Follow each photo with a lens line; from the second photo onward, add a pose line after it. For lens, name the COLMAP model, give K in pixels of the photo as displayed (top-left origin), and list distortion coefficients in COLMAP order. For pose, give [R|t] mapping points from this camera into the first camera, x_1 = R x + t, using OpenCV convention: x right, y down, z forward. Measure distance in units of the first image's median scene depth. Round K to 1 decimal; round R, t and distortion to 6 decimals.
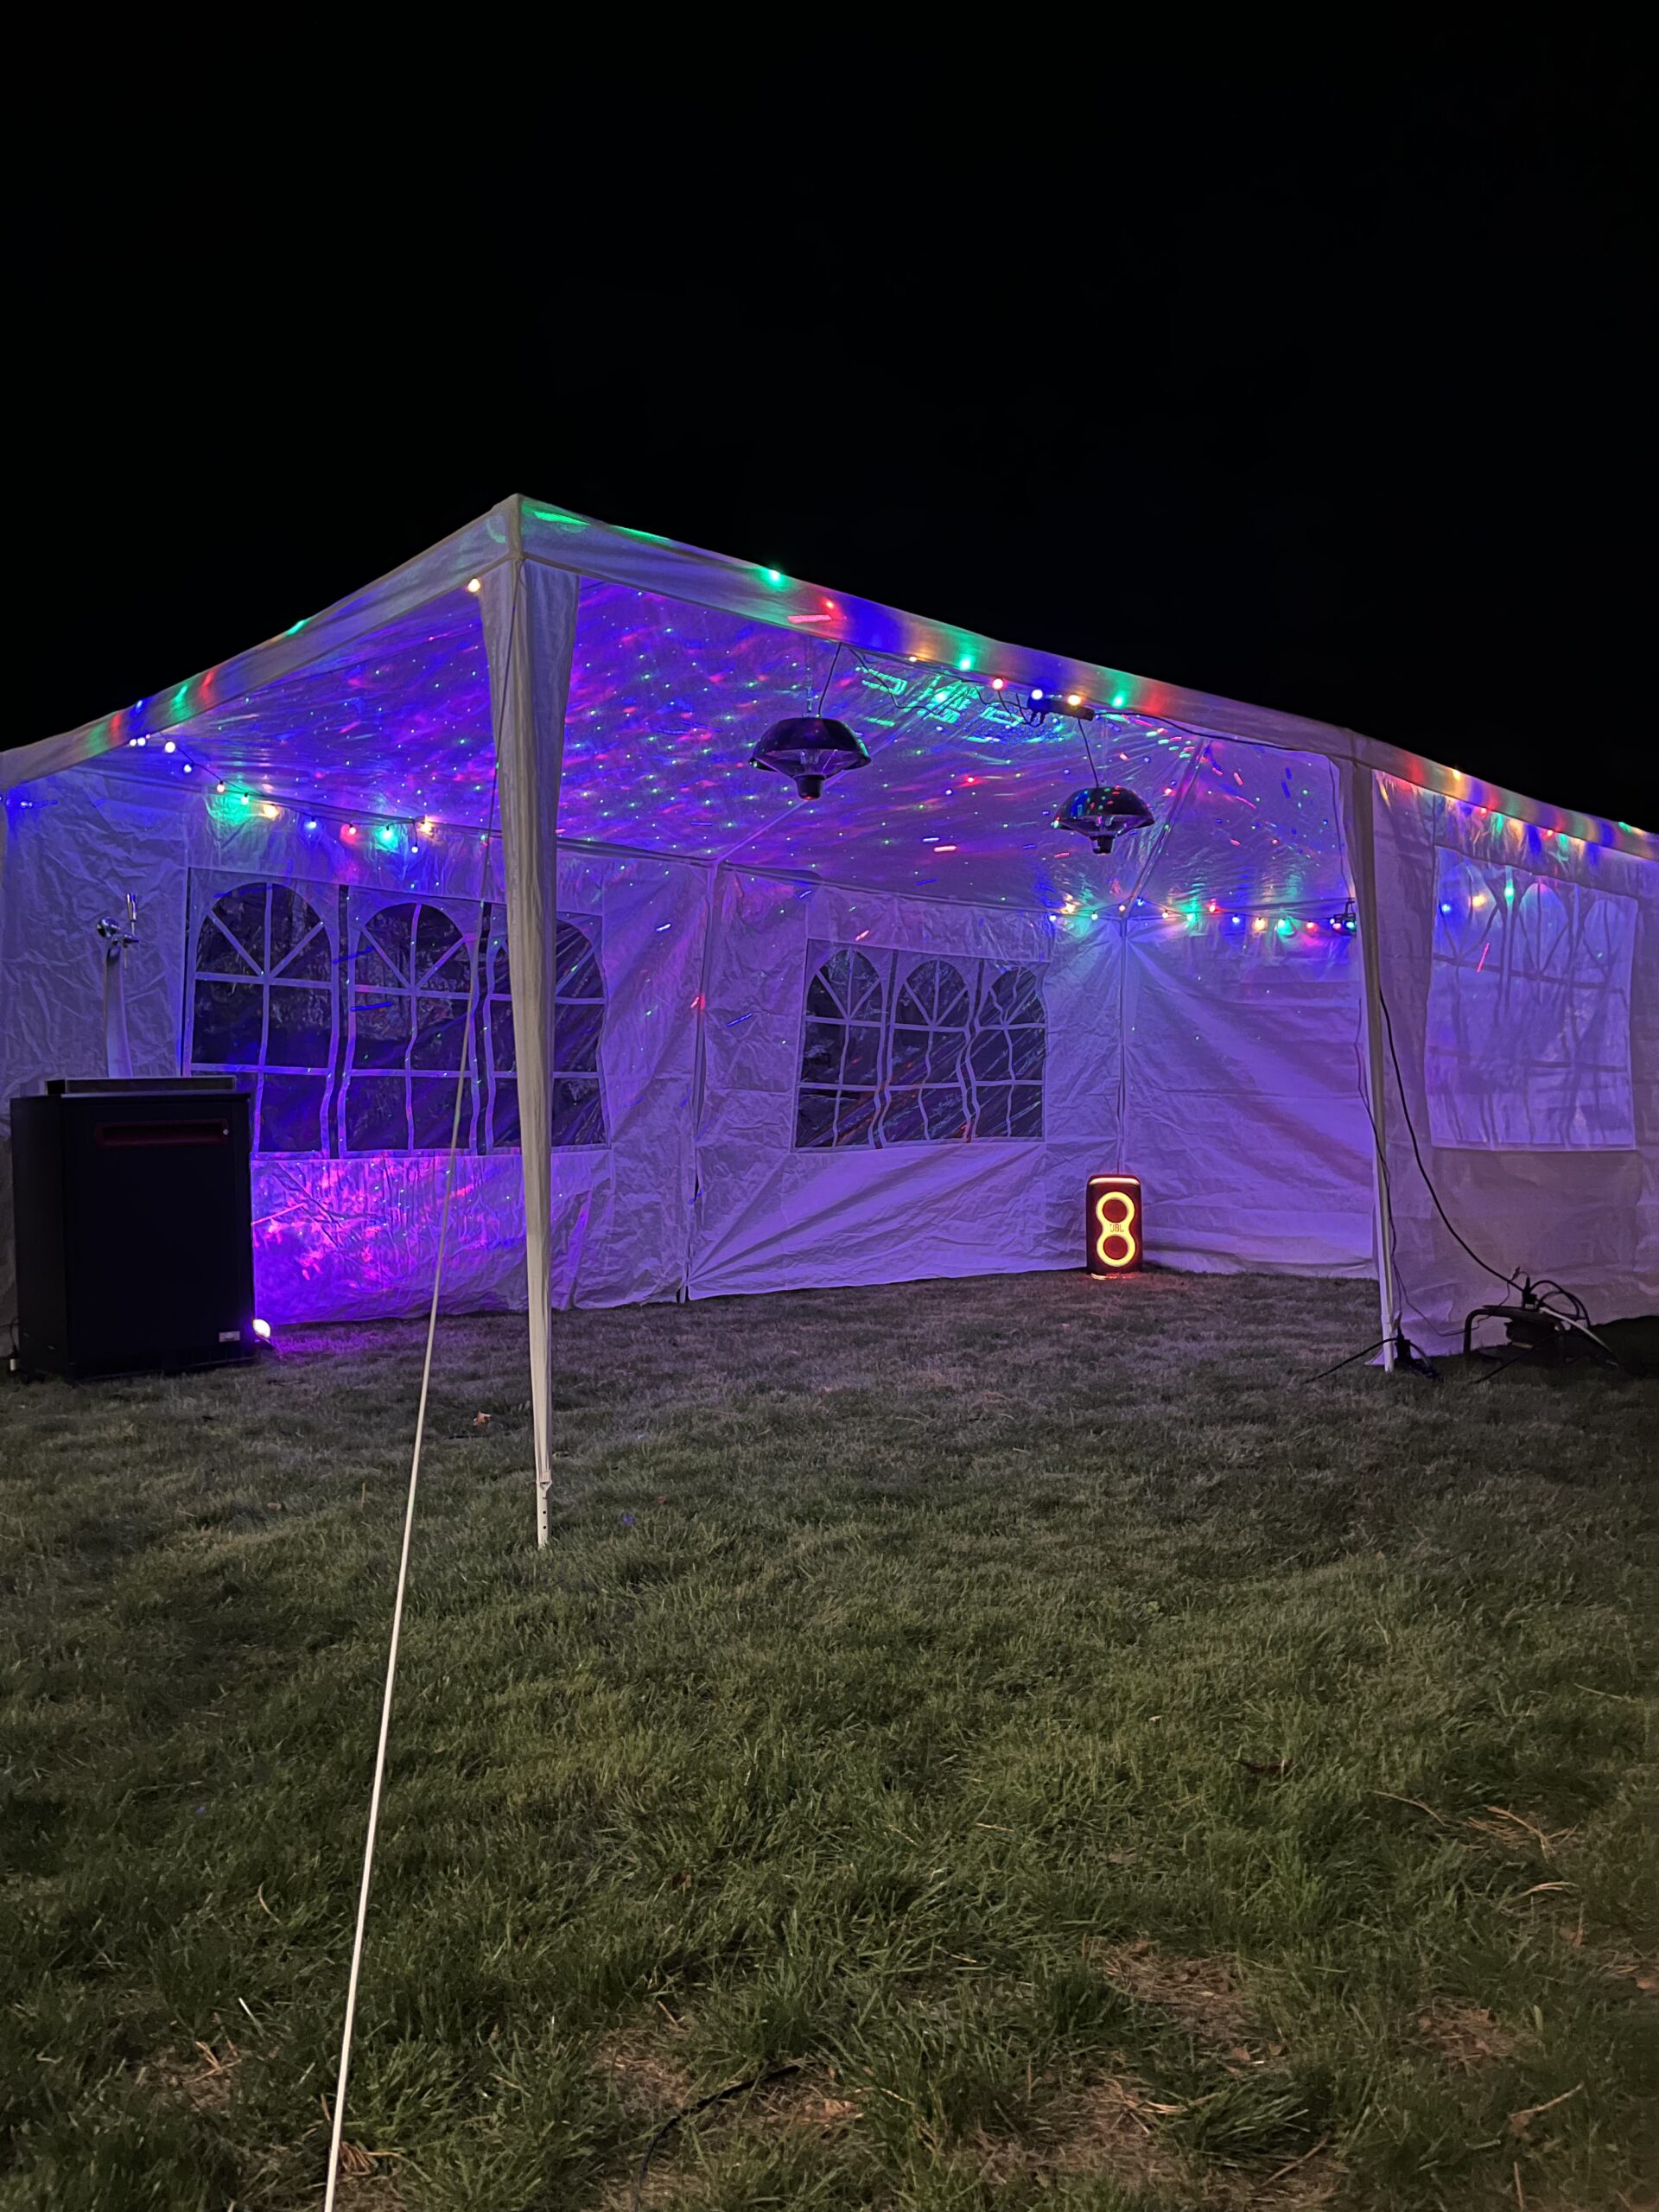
lens RADIAL K [[1668.3, 0, 808.4], [0, 1668.3, 1108.8], [0, 0, 1]] dist [0.042299, -0.027570]
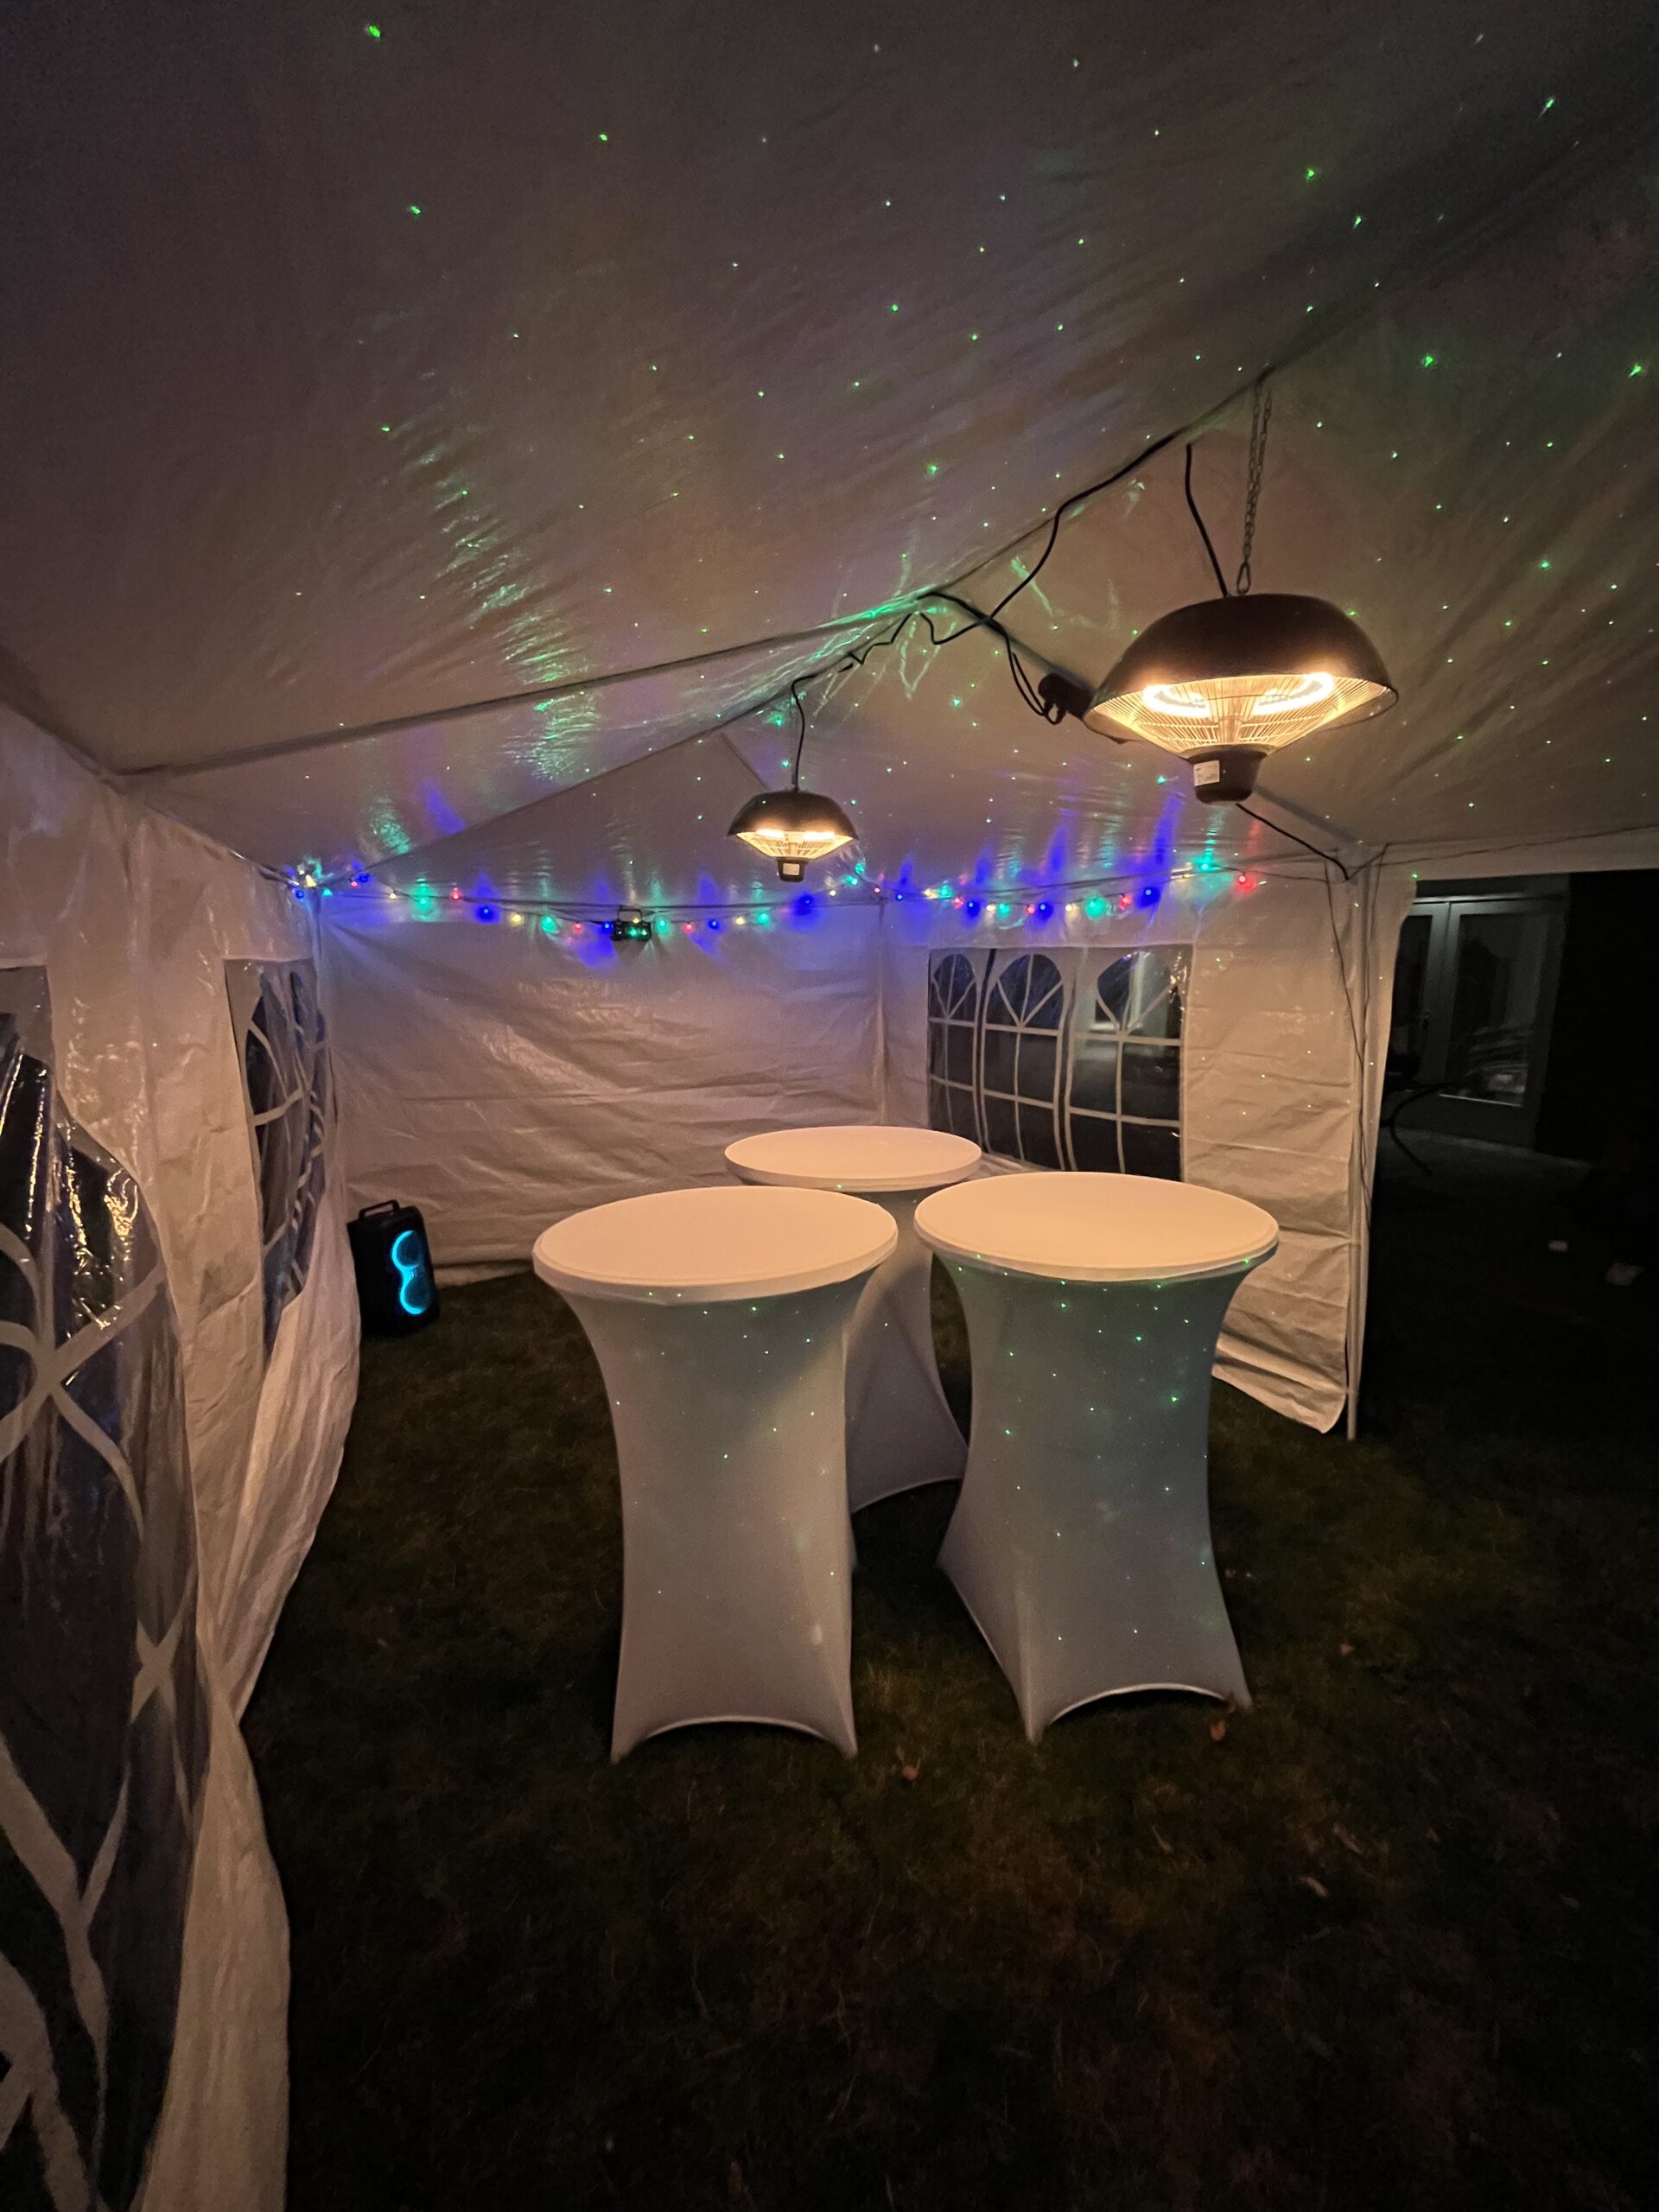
lens RADIAL K [[896.7, 0, 830.9], [0, 896.7, 1095.8], [0, 0, 1]] dist [0.002526, -0.000119]
pose [[0.297134, -0.152744, 0.942539, -0.222379], [-0.013482, 0.986352, 0.164095, -0.123275], [-0.954741, -0.061465, 0.291020, 0.854489]]
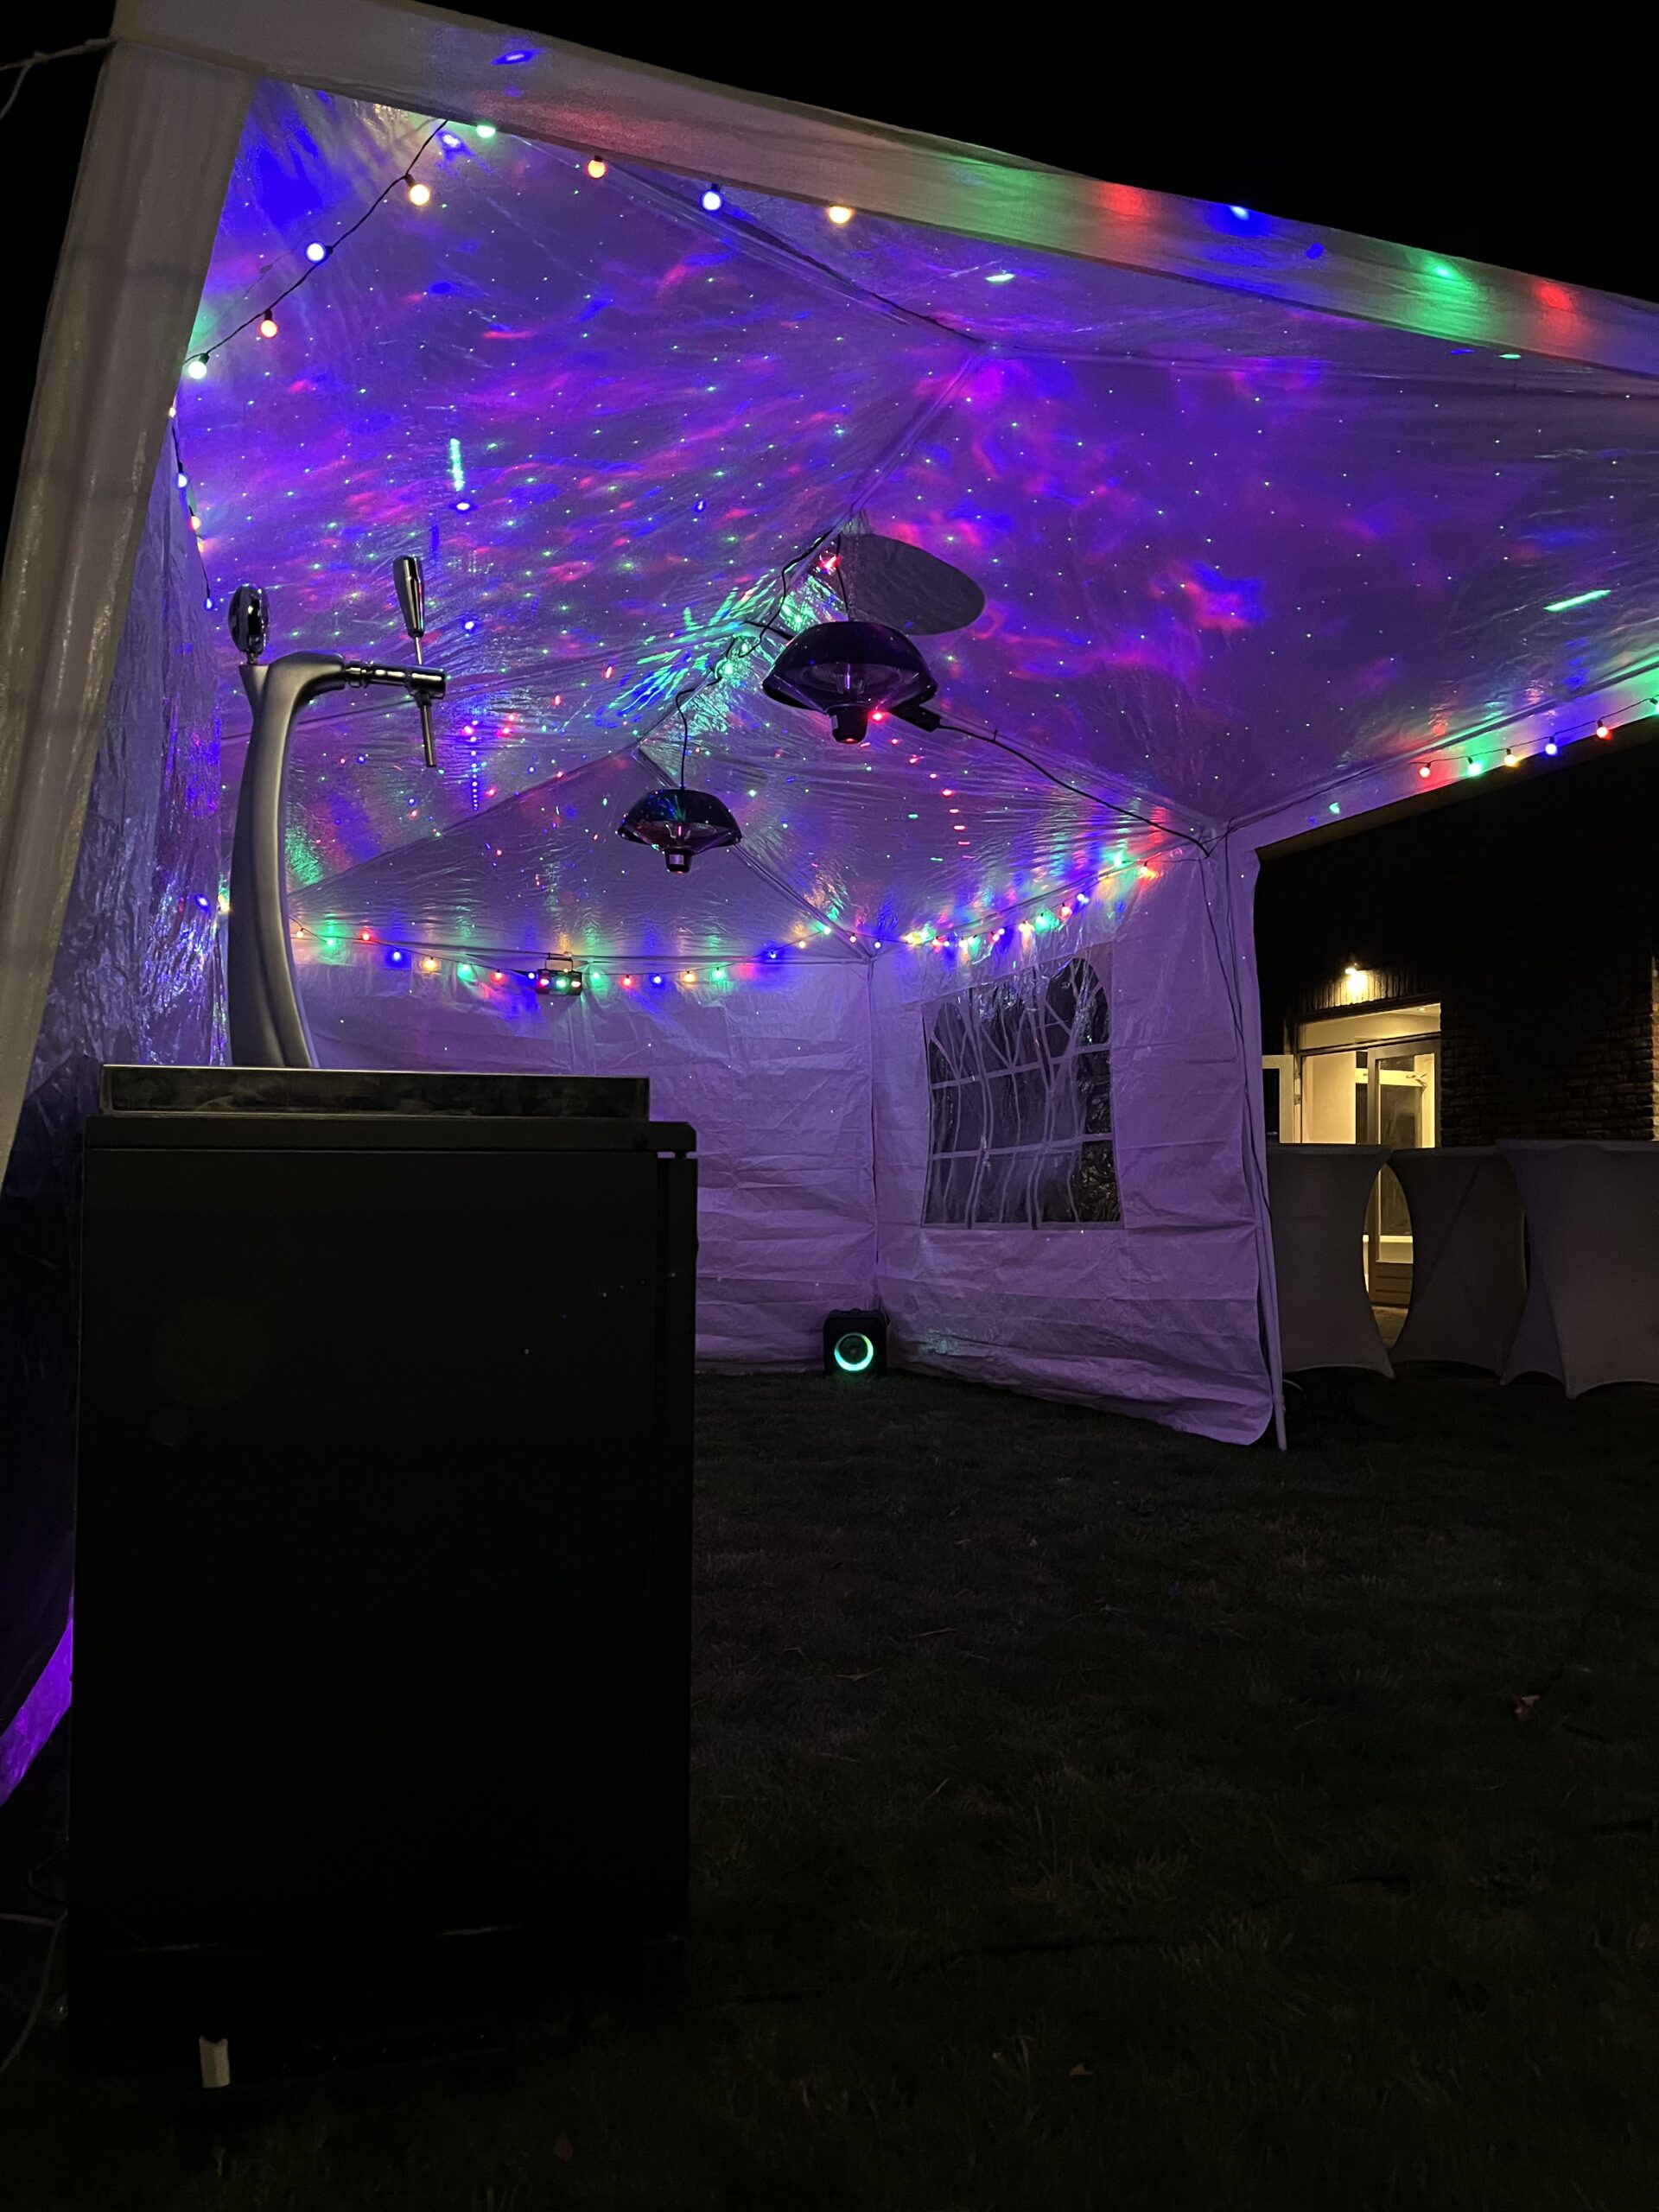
lens RADIAL K [[1668.3, 0, 838.1], [0, 1668.3, 1127.4], [0, 0, 1]] dist [0.042299, -0.027570]
pose [[0.389471, 0.044155, 0.919980, -0.536644], [-0.014896, 0.999022, -0.041643, 0.004448], [-0.920918, 0.002515, 0.389748, 0.611611]]
